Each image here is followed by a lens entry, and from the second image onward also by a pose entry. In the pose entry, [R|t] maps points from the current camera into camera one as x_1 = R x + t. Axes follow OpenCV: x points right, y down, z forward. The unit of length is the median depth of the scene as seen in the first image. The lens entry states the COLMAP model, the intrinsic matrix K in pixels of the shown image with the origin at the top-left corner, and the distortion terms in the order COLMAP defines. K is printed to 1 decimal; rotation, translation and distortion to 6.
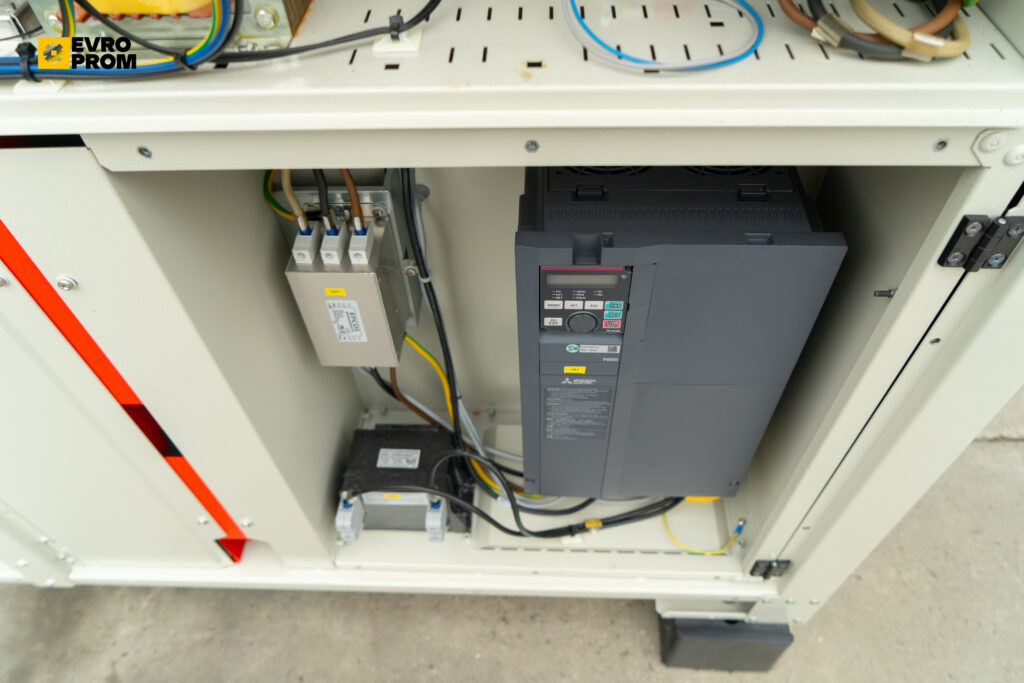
lens RADIAL K [[690.8, 0, 512.0], [0, 690.8, 341.5], [0, 0, 1]] dist [-0.009429, 0.002806]
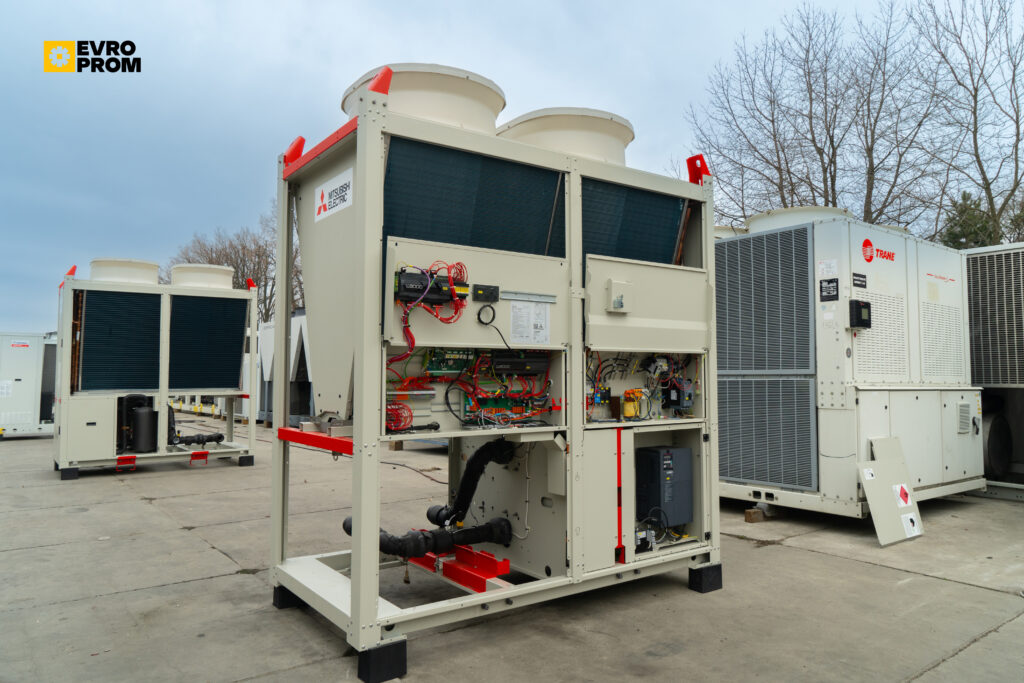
lens RADIAL K [[707.4, 0, 512.0], [0, 707.4, 341.5], [0, 0, 1]] dist [0.004598, 0.001637]
pose [[0.788765, 0.061707, 0.611589, -4.231513], [0.457315, 0.605927, -0.650935, 2.381367], [-0.410746, 0.793124, 0.449714, -1.856000]]
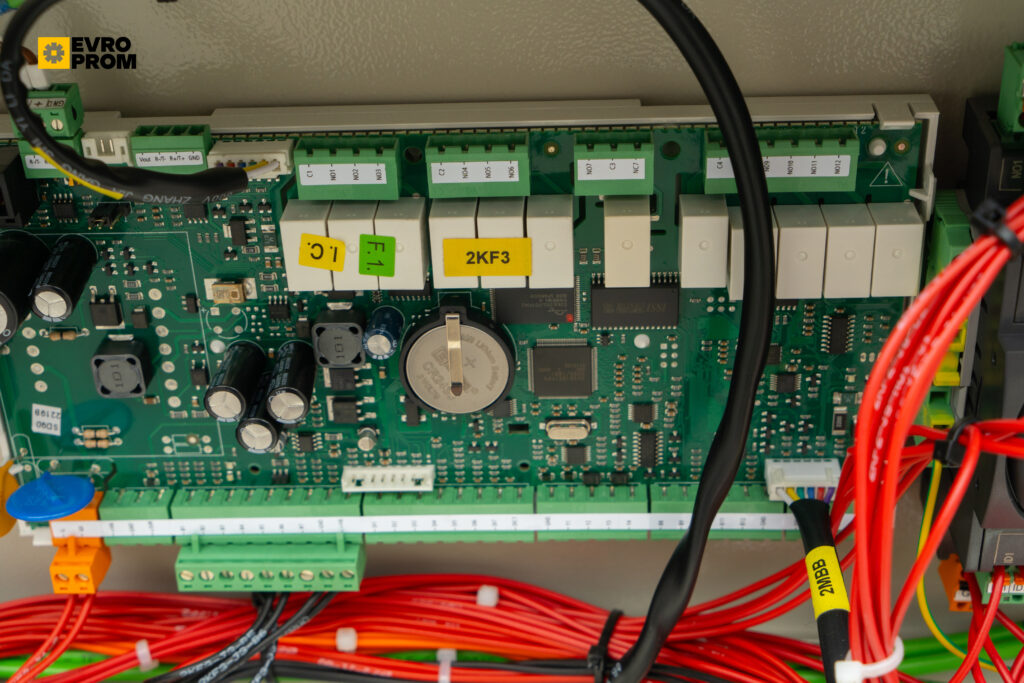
lens RADIAL K [[1427.4, 0, 512.0], [0, 1427.4, 341.5], [0, 0, 1]] dist [-0.022168, -0.013140]
pose [[0.999595, 0.024734, -0.014104, -1.801942], [-0.026398, 0.619444, -0.784597, -0.205709], [-0.010670, 0.784651, 0.619846, 0.076611]]
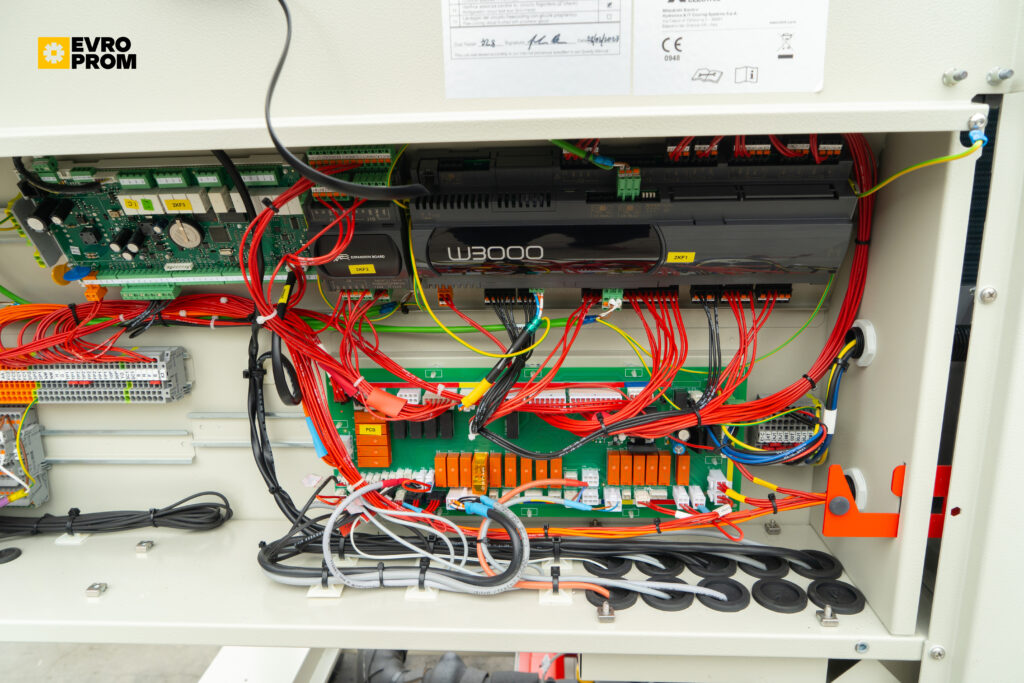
lens RADIAL K [[690.8, 0, 512.0], [0, 690.8, 341.5], [0, 0, 1]] dist [-0.009429, 0.002806]
pose [[0.999648, 0.018895, -0.018629, -1.423017], [-0.026347, 0.790146, -0.612352, 0.003827], [0.003149, 0.612627, 0.790366, -0.178065]]
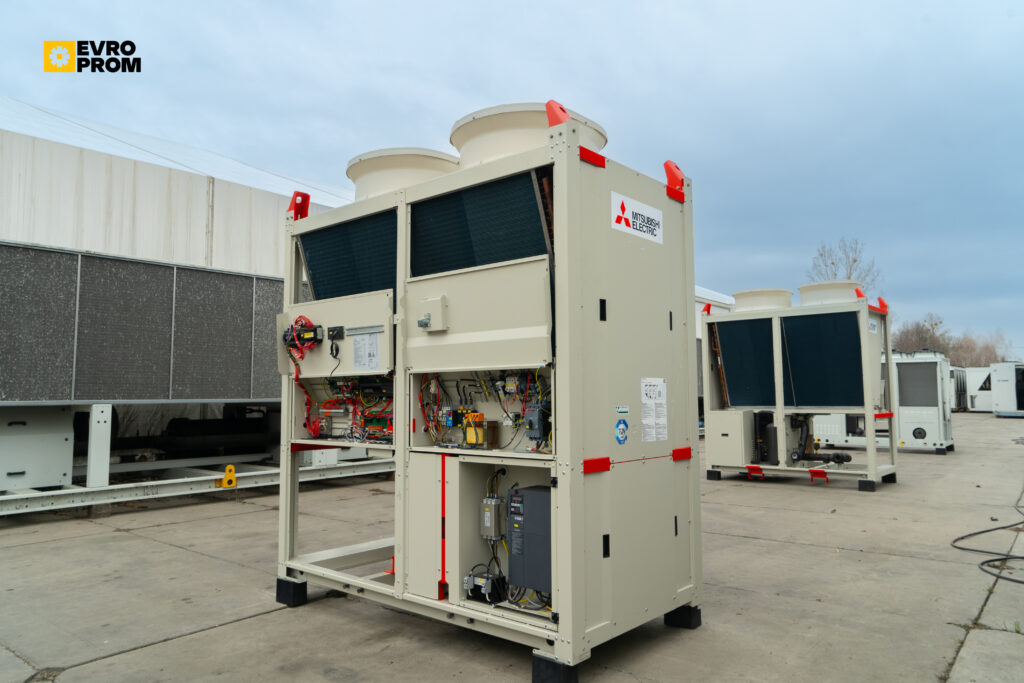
lens RADIAL K [[712.8, 0, 512.0], [0, 712.8, 341.5], [0, 0, 1]] dist [0.006573, 0.001232]
pose [[0.774090, -0.022154, -0.632688, 2.867245], [-0.498146, 0.595431, -0.630328, 2.143046], [0.390686, 0.803101, 0.449881, -1.974000]]
